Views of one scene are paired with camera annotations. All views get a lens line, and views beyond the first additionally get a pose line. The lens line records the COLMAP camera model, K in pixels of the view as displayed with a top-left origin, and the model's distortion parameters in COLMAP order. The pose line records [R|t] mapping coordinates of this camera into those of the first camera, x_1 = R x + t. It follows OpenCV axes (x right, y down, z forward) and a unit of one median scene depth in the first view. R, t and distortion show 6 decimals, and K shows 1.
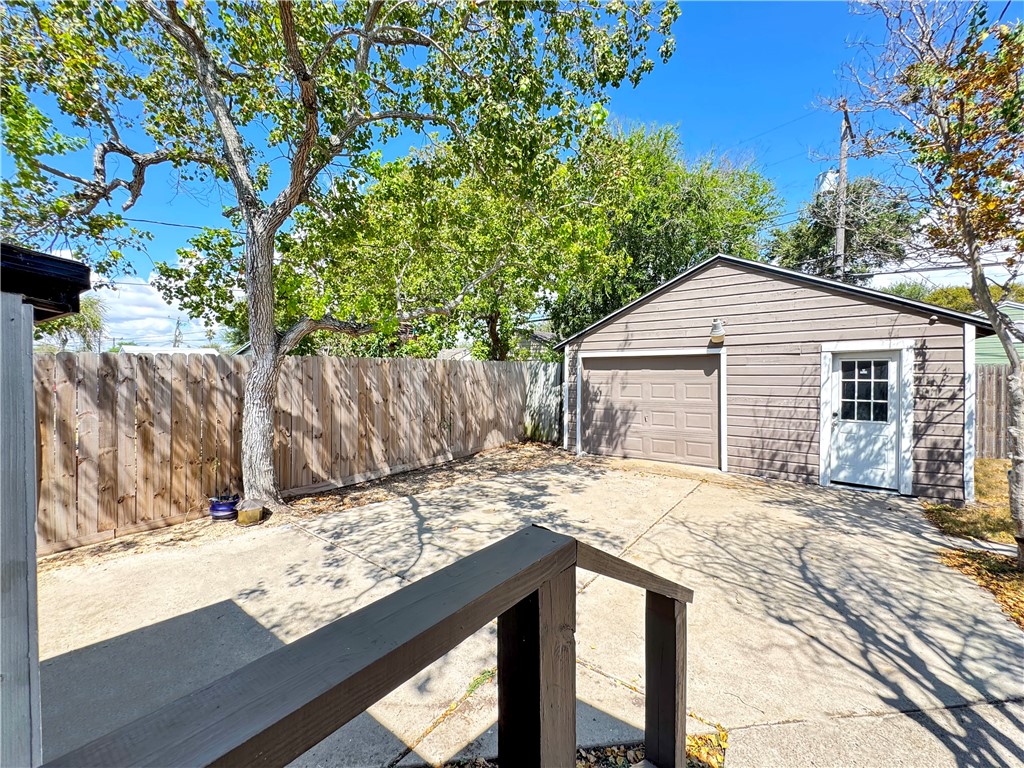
lens RADIAL K [[420.2, 0, 510.5], [0, 420.2, 378.4], [0, 0, 1]] dist [-0.006119, 0.000705]
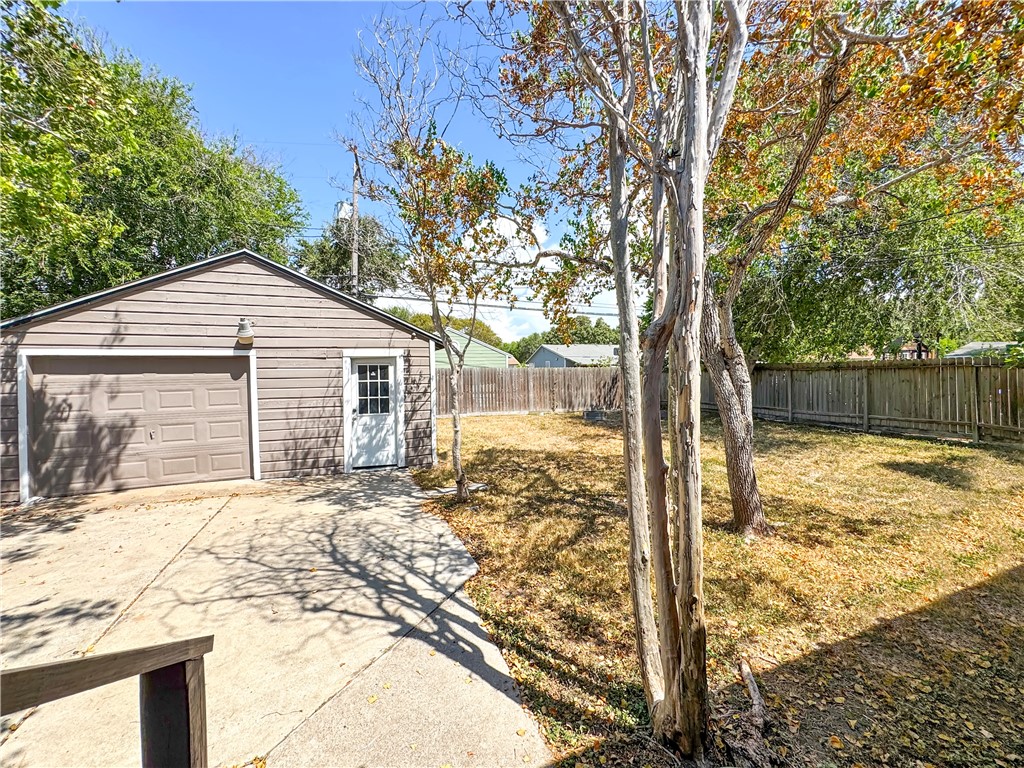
lens RADIAL K [[418.9, 0, 512.0], [0, 418.9, 384.0], [0, 0, 1]] dist [-0.002332, 0.000324]
pose [[0.523755, -0.026873, 0.851445, 0.010849], [0.021837, 0.999597, 0.018116, -0.000017], [-0.851589, 0.009105, 0.524131, 0.009664]]
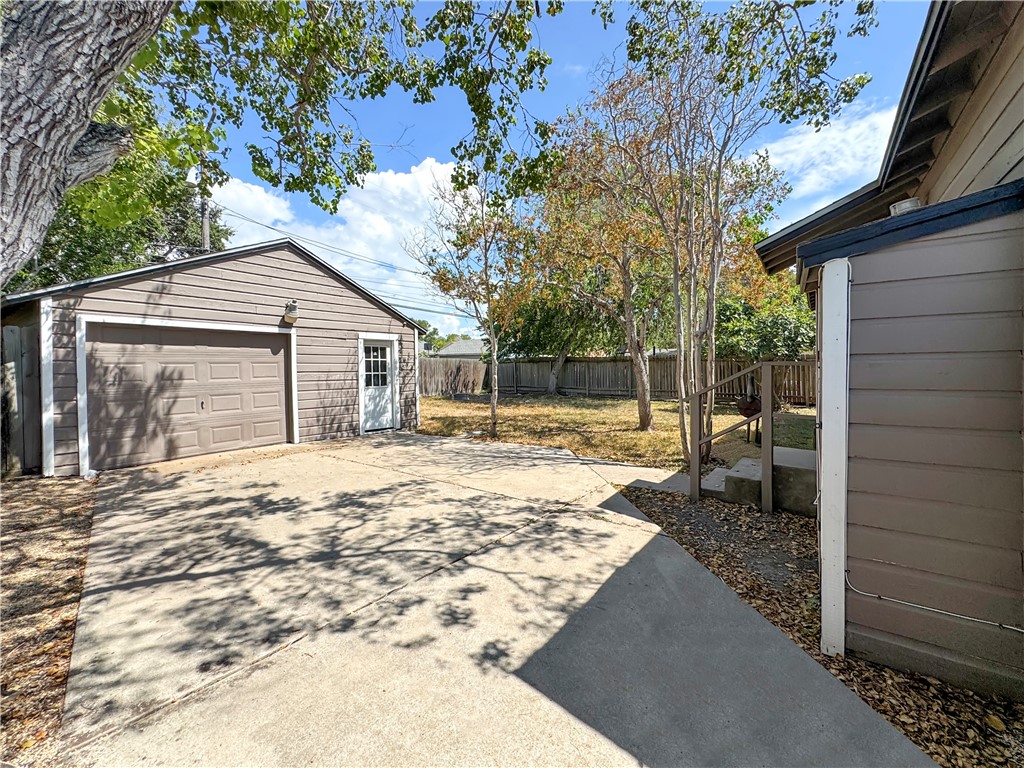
lens RADIAL K [[416.3, 0, 512.8], [0, 416.3, 374.7], [0, 0, 1]] dist [-0.000789, 0.000108]
pose [[0.003003, -0.014348, 0.999893, -0.687429], [0.017119, 0.999751, 0.014294, 0.049043], [-0.999849, 0.017074, 0.003248, 0.539197]]
